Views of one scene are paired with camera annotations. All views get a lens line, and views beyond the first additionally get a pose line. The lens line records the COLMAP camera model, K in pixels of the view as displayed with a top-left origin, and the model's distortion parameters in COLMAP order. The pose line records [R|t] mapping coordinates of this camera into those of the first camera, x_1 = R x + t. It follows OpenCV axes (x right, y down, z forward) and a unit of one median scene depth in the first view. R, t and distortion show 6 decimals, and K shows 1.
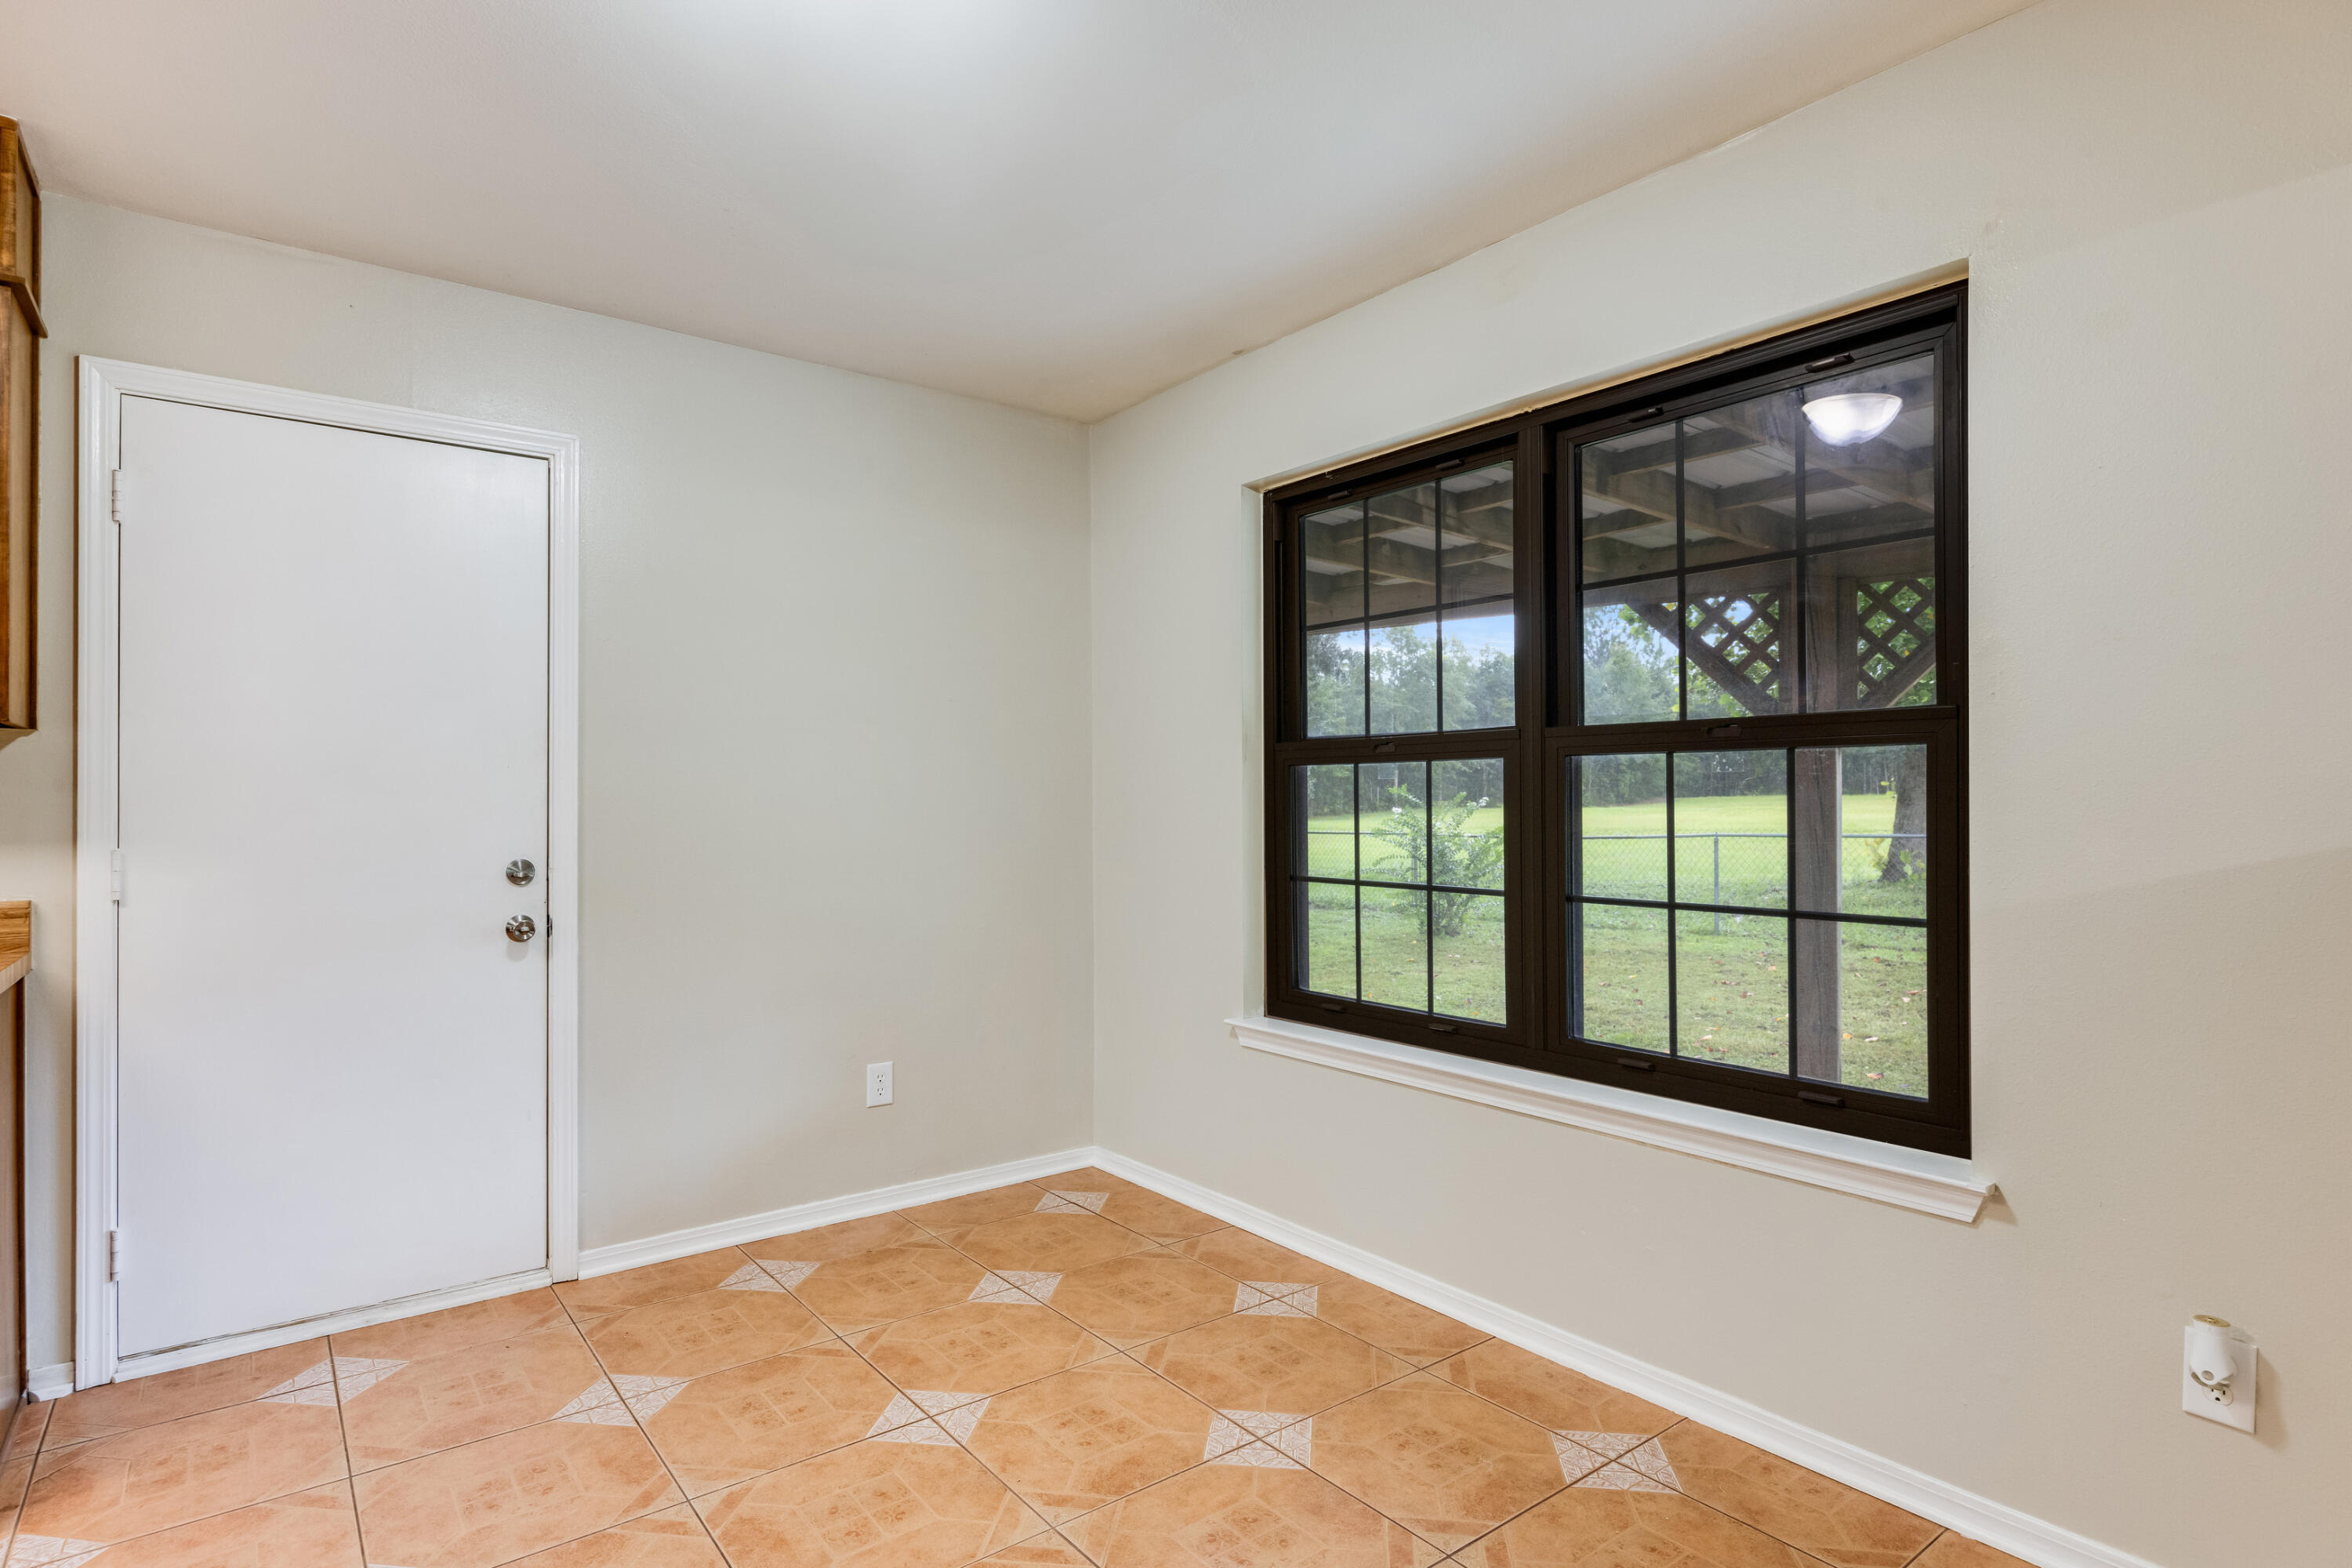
lens RADIAL K [[1226.2, 0, 1184.4], [0, 1226.2, 802.7], [0, 0, 1]] dist [-0.031427, 0.030798]
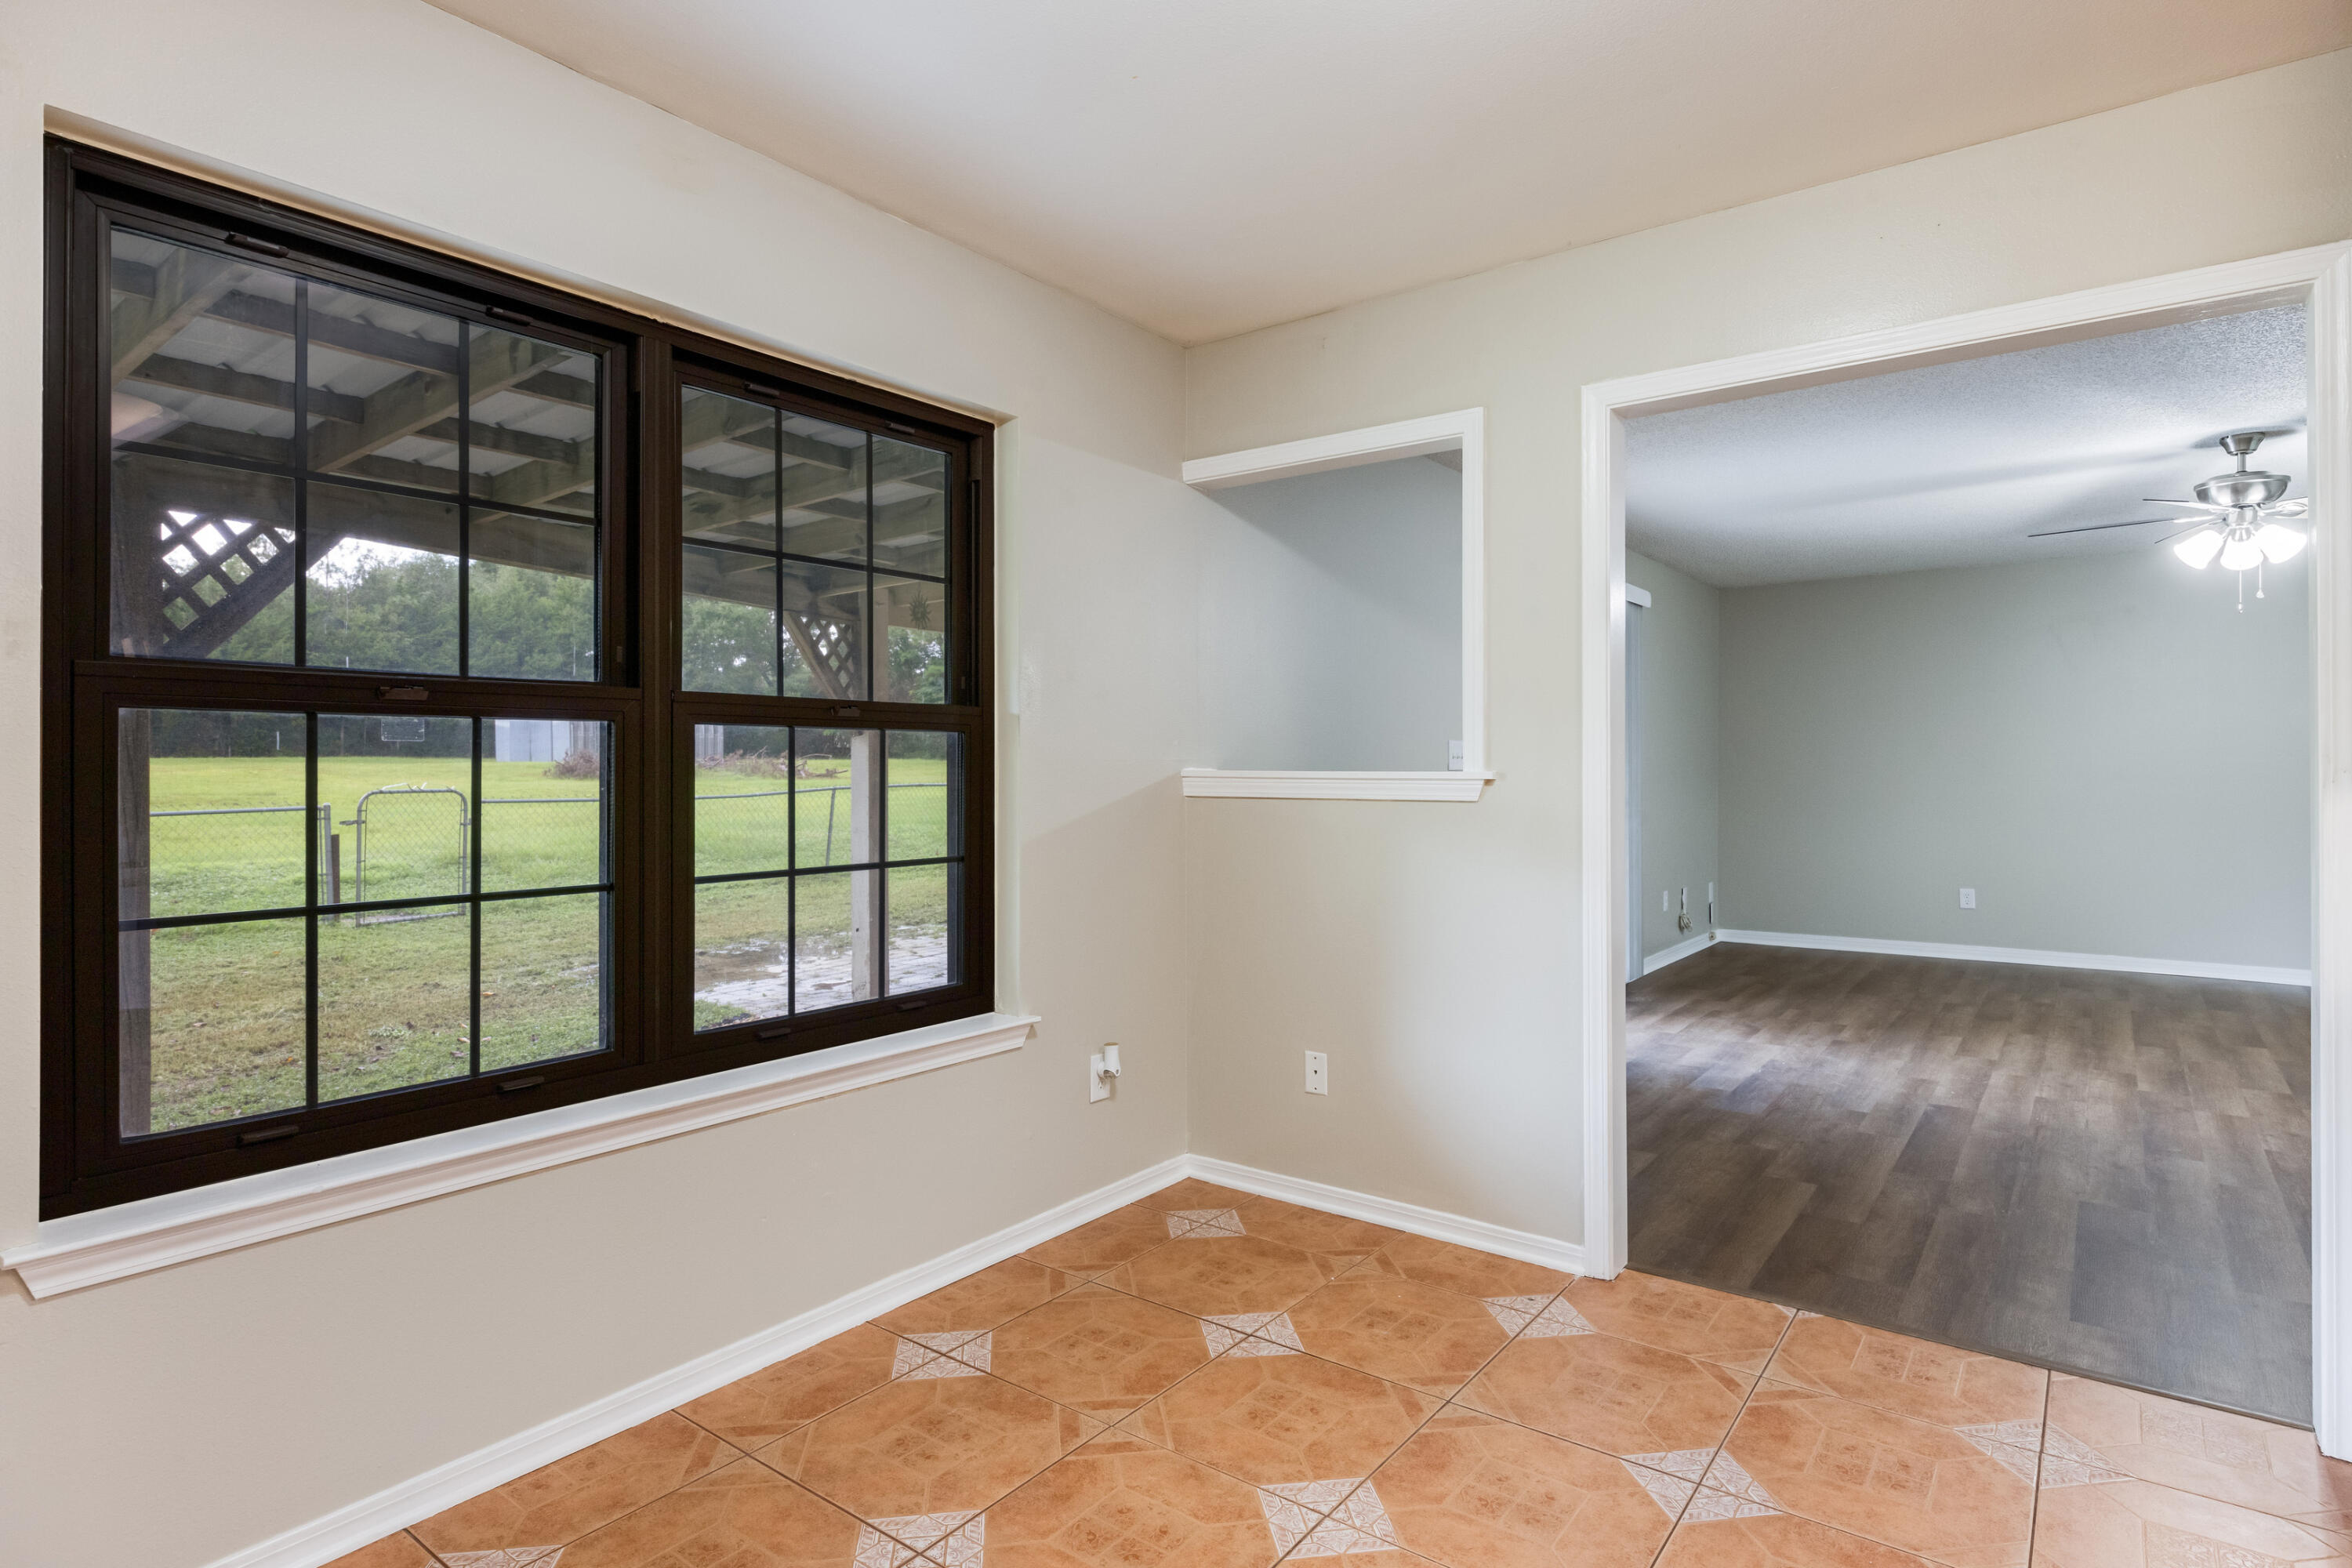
lens RADIAL K [[1236.7, 0, 1206.9], [0, 1236.7, 770.7], [0, 0, 1]] dist [-0.001454, -0.000283]
pose [[-0.280737, 0.002697, 0.959781, -0.642180], [0.005322, 0.999985, -0.001253, -0.000210], [-0.959770, 0.004756, -0.280747, 0.848794]]
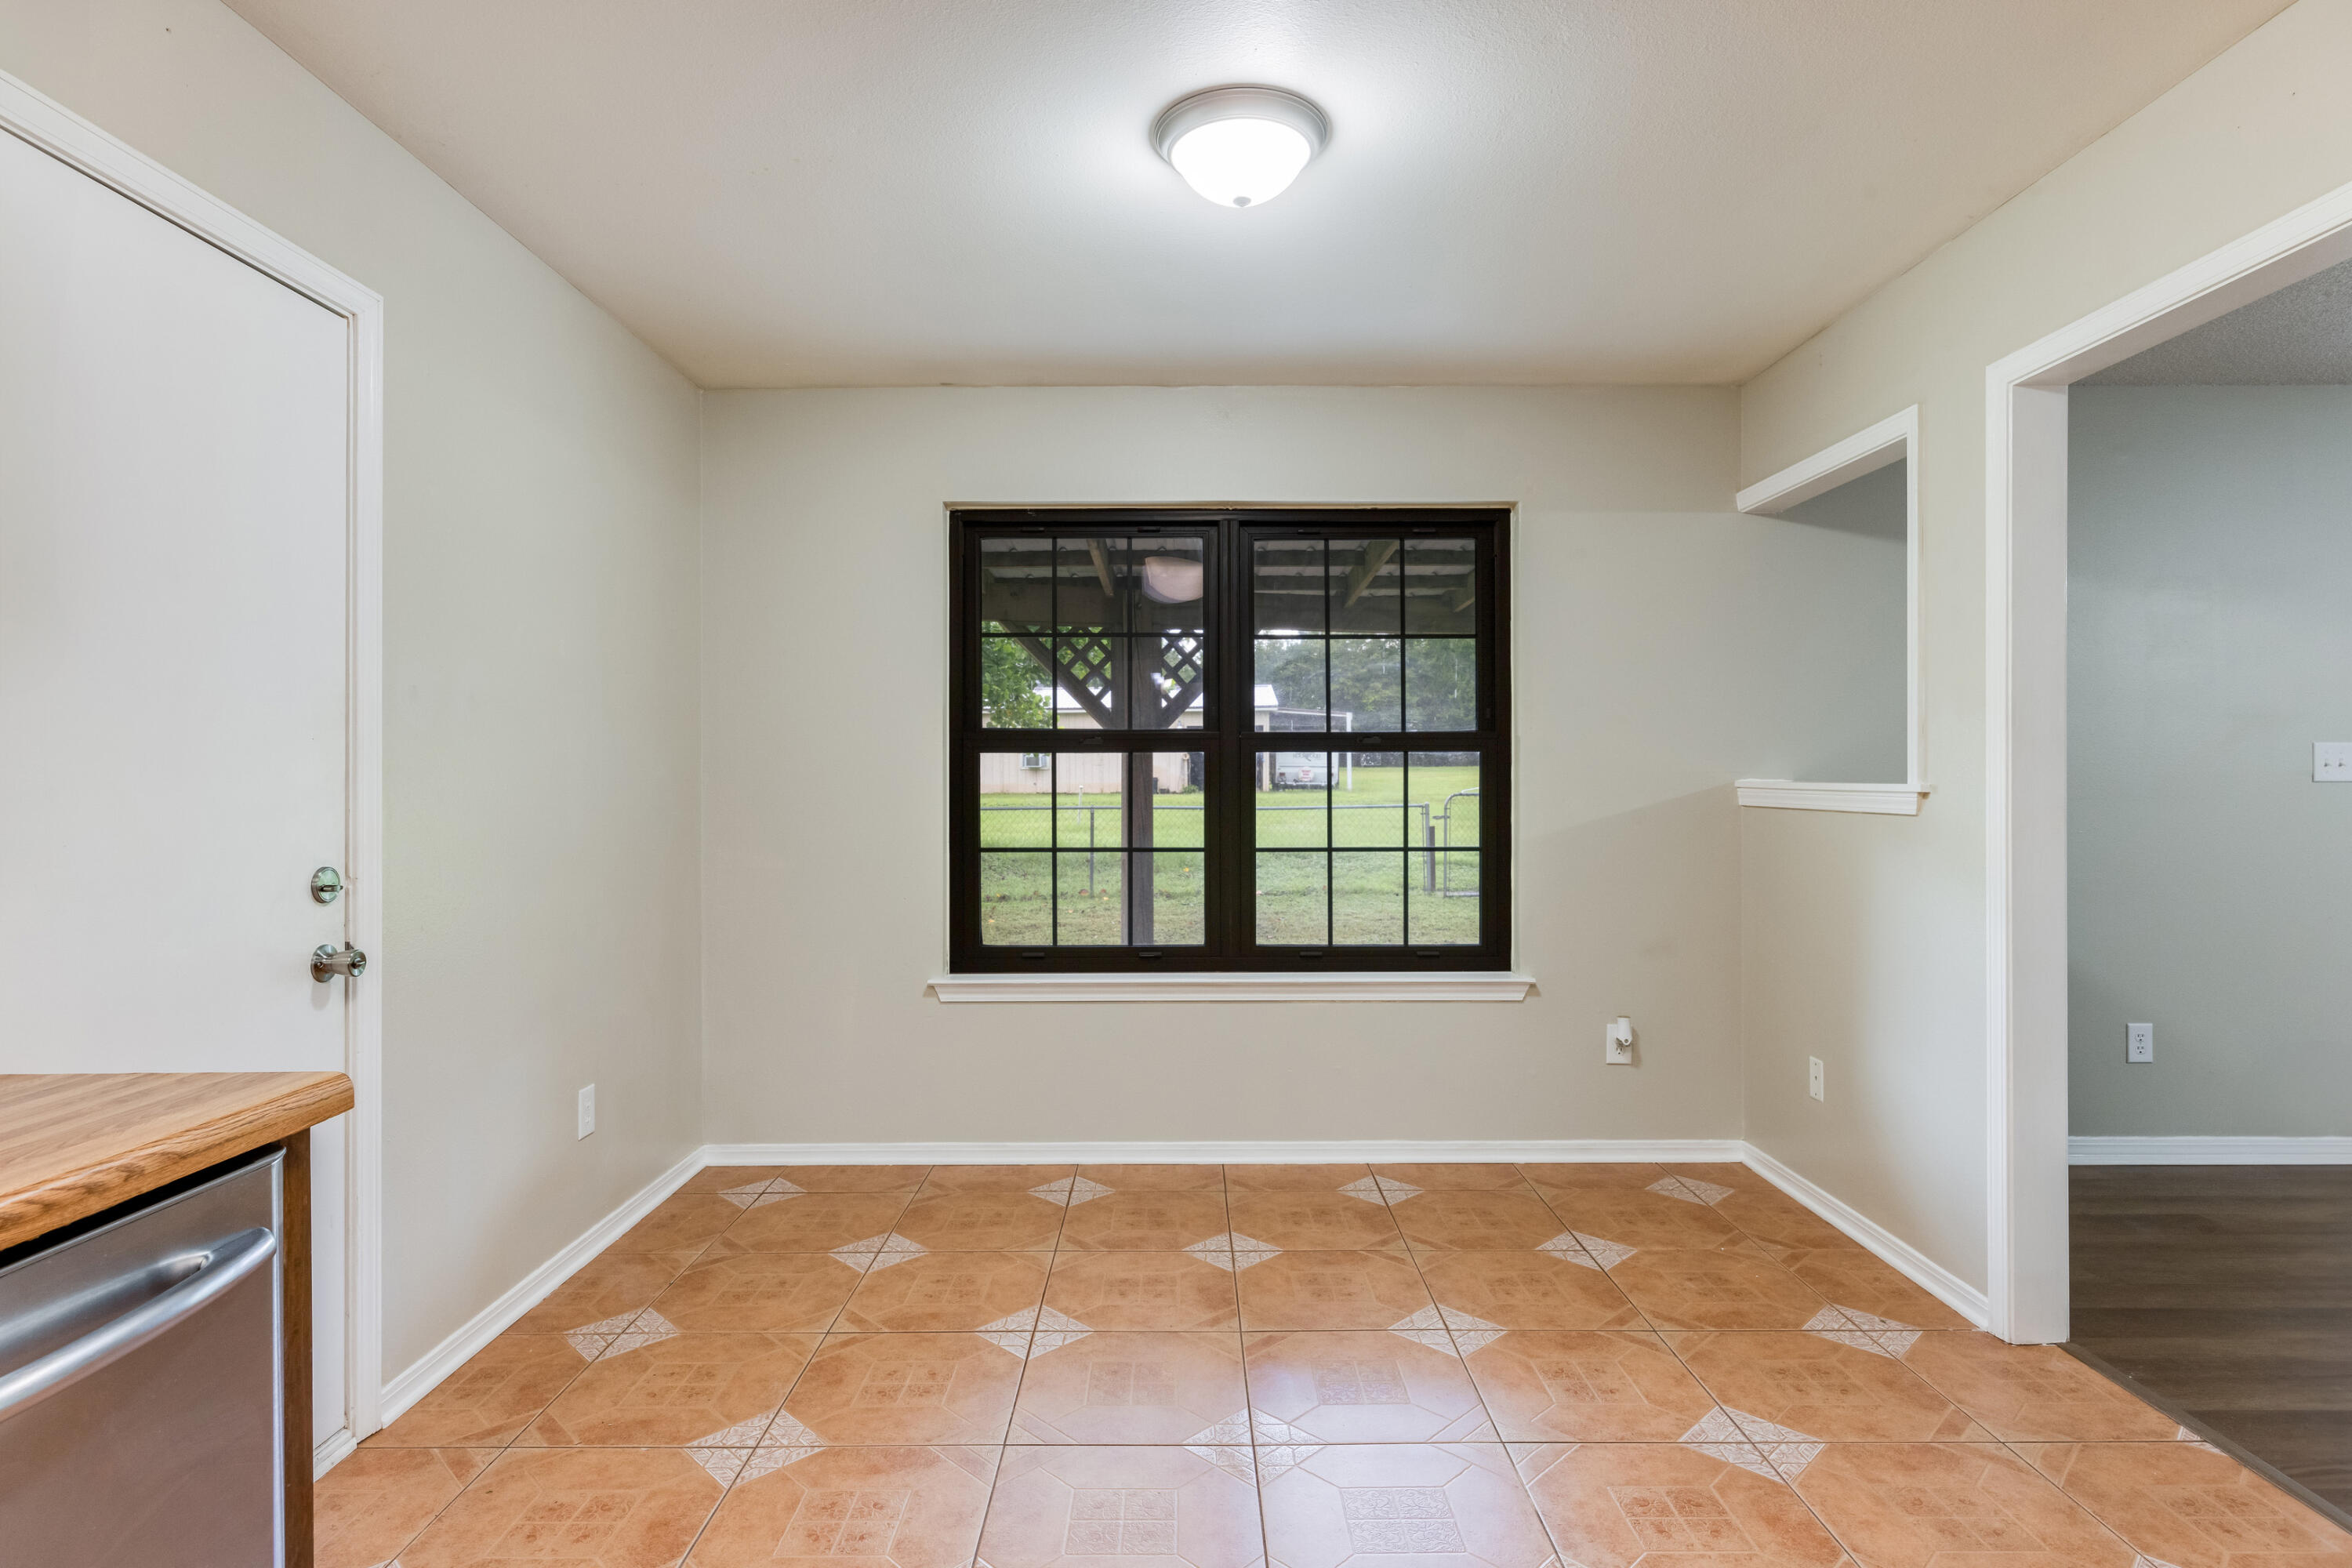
lens RADIAL K [[1248.6, 0, 1176.0], [0, 1248.6, 784.0], [0, 0, 1]] dist [-0.001493, -0.000325]
pose [[0.605116, -0.002397, 0.796134, -0.885462], [0.002096, 0.999997, 0.001418, -0.002672], [-0.796135, 0.000811, 0.605119, 0.166045]]
